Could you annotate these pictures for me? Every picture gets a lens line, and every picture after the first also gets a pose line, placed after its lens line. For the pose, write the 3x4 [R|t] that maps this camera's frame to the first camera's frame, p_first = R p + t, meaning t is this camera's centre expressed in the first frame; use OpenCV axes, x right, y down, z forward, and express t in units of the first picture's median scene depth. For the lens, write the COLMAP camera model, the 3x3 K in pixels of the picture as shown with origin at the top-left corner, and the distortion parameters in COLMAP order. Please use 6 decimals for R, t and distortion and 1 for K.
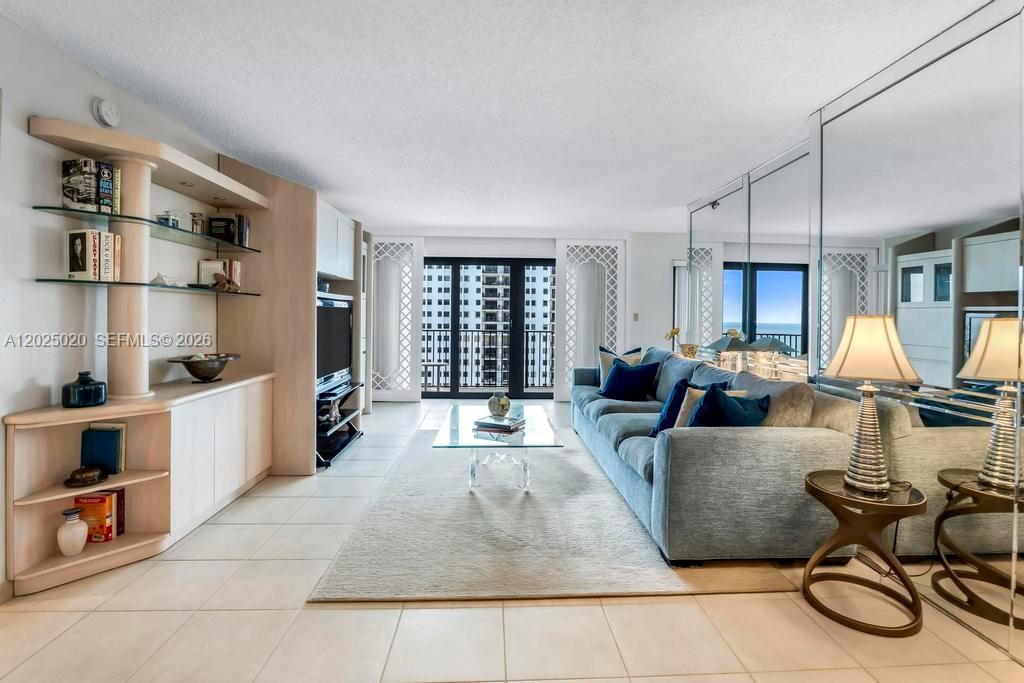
lens RADIAL K [[491.3, 0, 512.6], [0, 491.3, 304.2], [0, 0, 1]] dist [-0.005953, 0.000049]
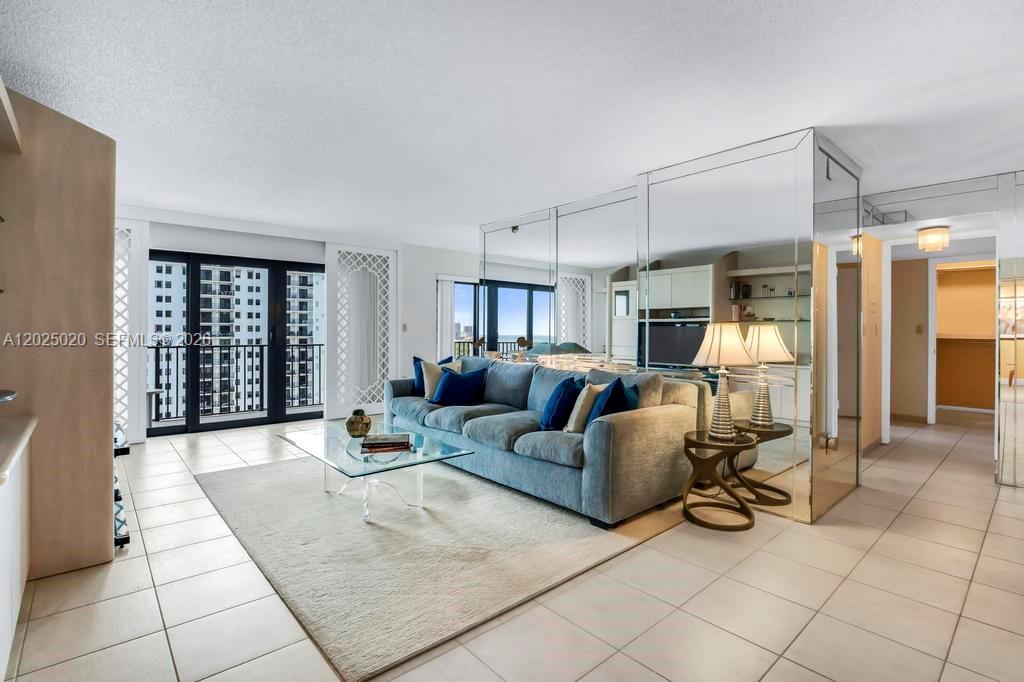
lens RADIAL K [[492.3, 0, 513.4], [0, 492.3, 317.4], [0, 0, 1]] dist [-0.013157, 0.000625]
pose [[0.777863, 0.009680, 0.628359, -0.384967], [-0.010181, 0.999944, -0.002800, 0.009348], [-0.628351, -0.004219, 0.777919, 0.125855]]
